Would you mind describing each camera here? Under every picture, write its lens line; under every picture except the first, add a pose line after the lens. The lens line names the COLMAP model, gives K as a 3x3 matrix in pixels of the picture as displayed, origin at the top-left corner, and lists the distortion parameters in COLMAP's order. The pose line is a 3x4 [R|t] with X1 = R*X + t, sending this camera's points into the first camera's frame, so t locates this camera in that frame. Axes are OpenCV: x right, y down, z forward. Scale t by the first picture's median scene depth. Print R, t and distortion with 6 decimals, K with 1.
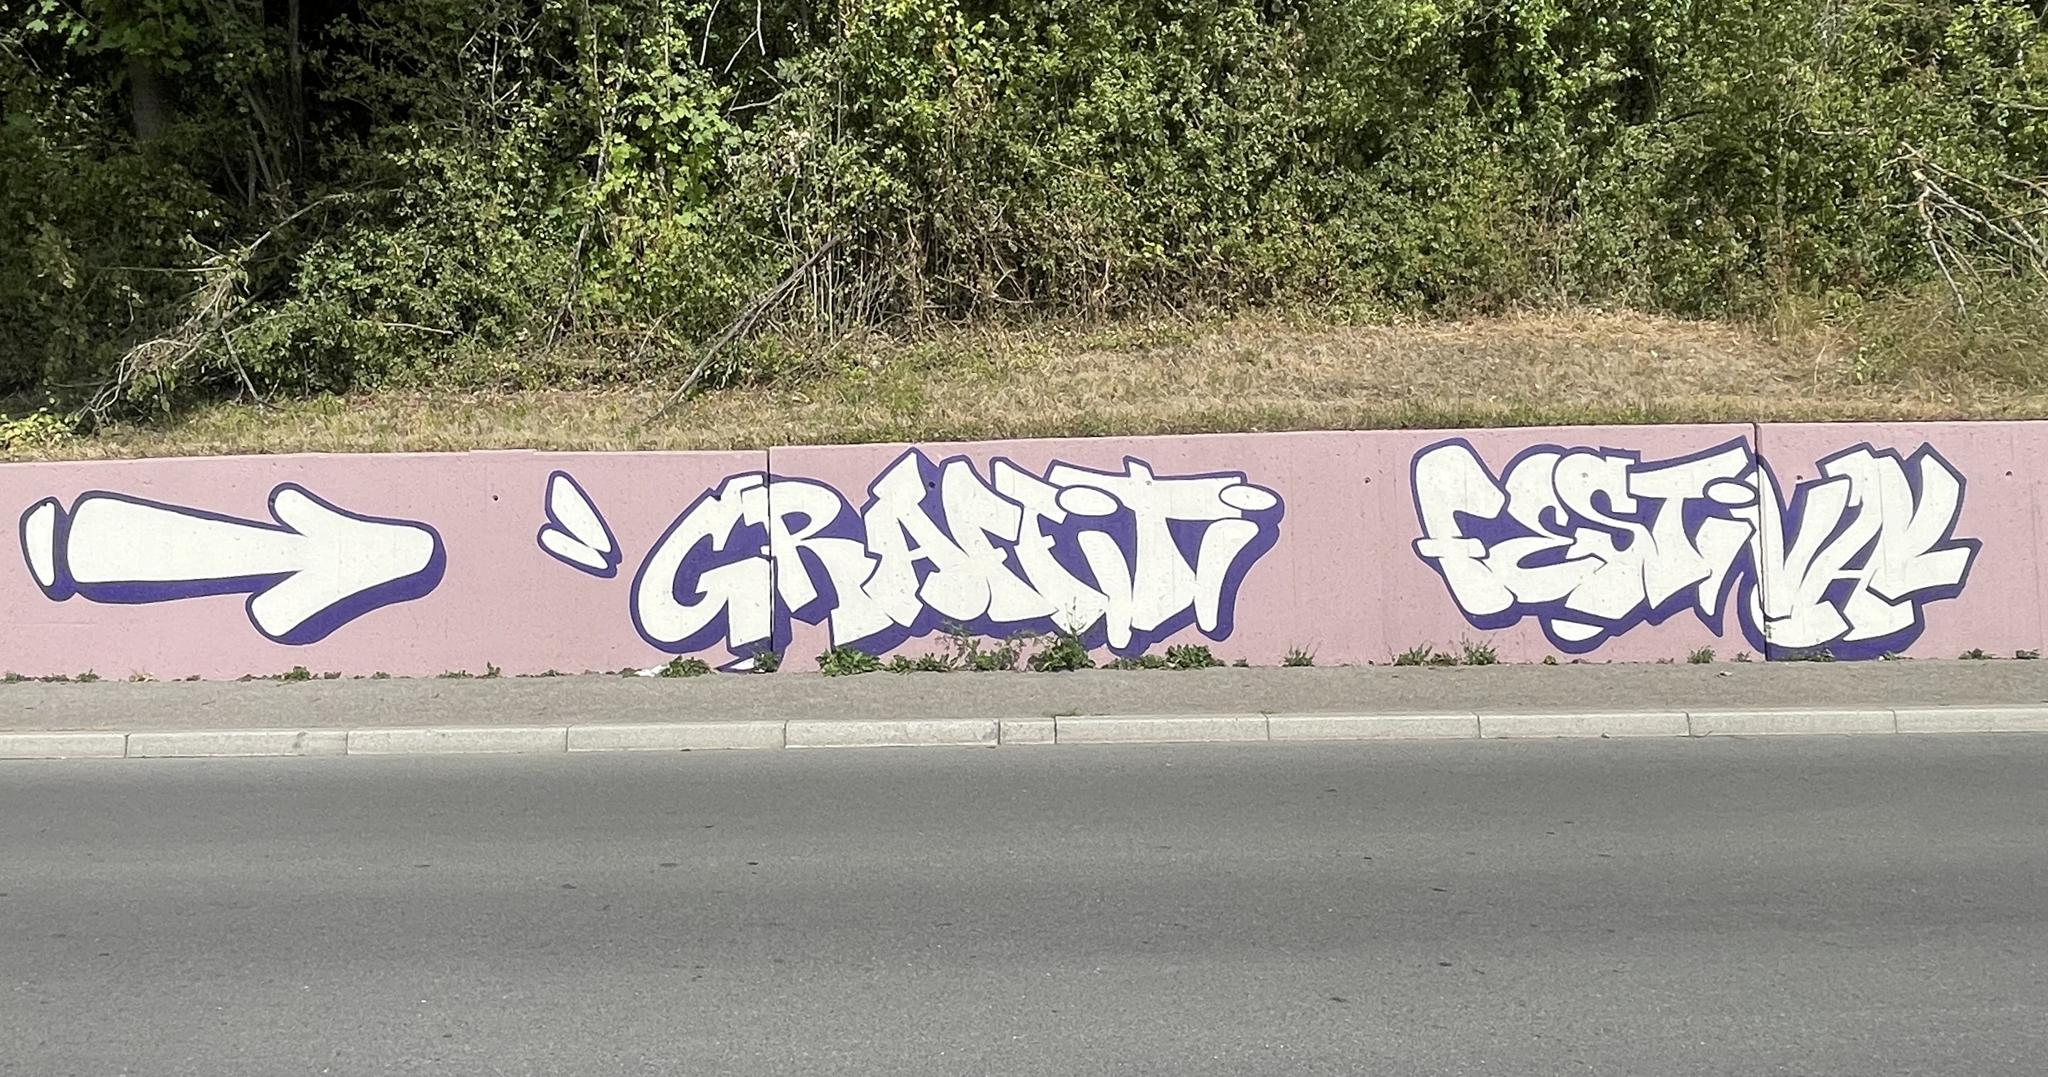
lens RADIAL K [[1360.6, 0, 1018.8], [0, 1360.6, 527.3], [0, 0, 1]] dist [0.005207, -0.007685]
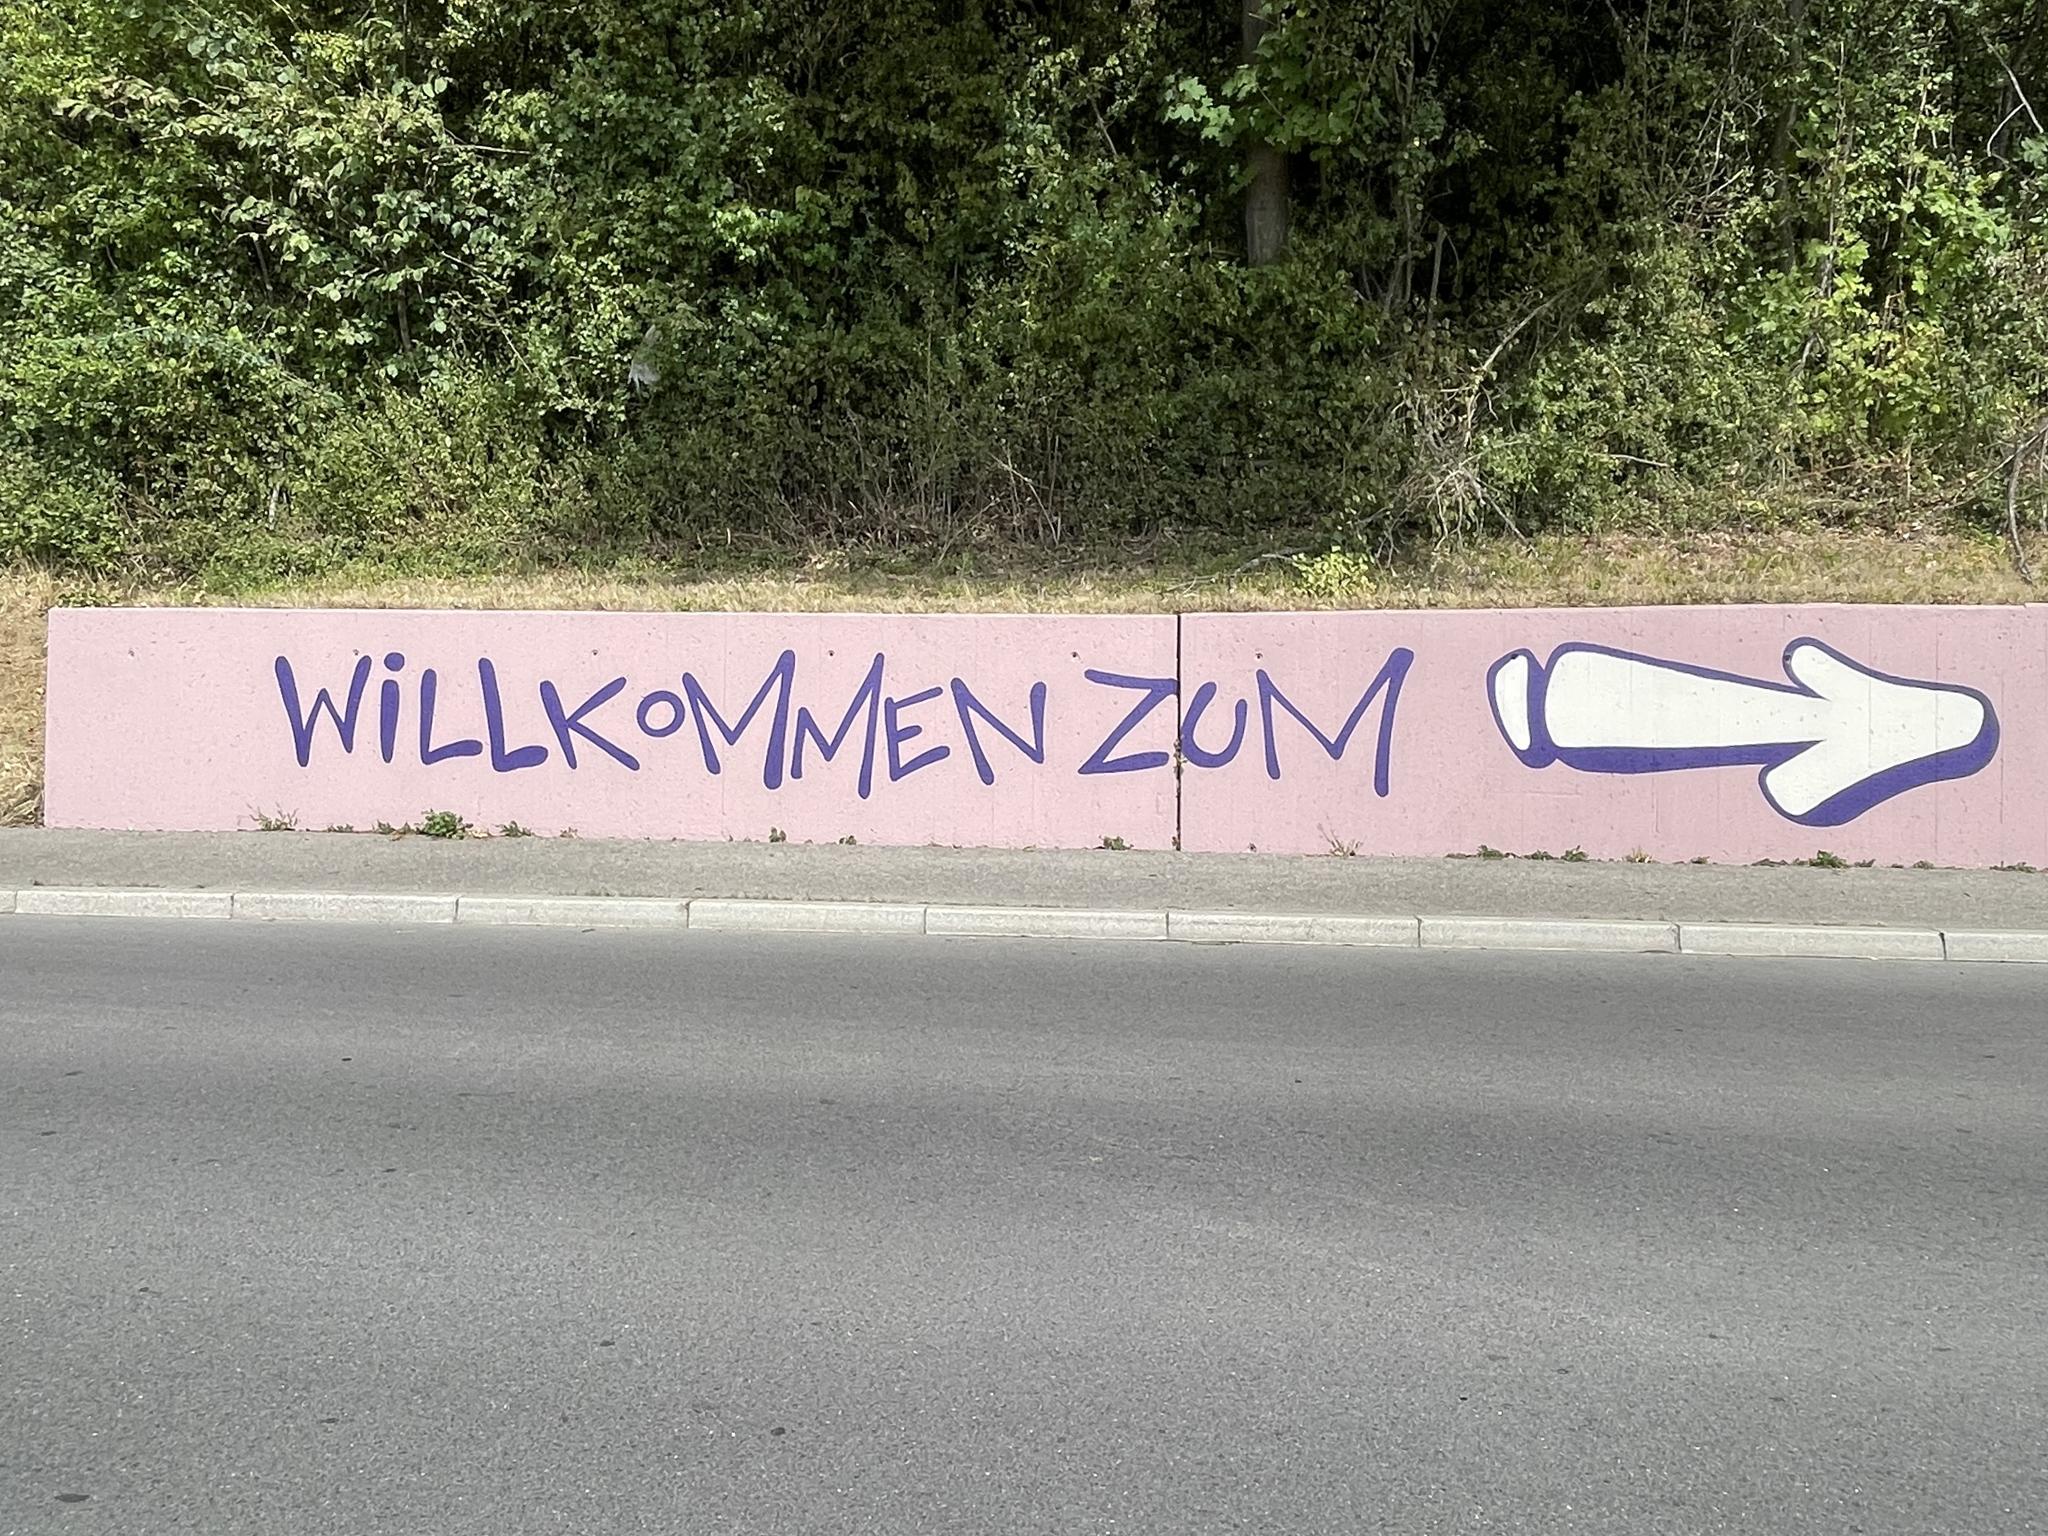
lens RADIAL K [[1449.1, 0, 1025.5], [0, 1449.1, 768.2], [0, 0, 1]] dist [-0.009160, -0.003556]
pose [[0.992216, 0.027928, -0.121354, -0.904528], [-0.021637, 0.998368, 0.052853, 0.011986], [0.122632, -0.049816, 0.991201, 0.037554]]
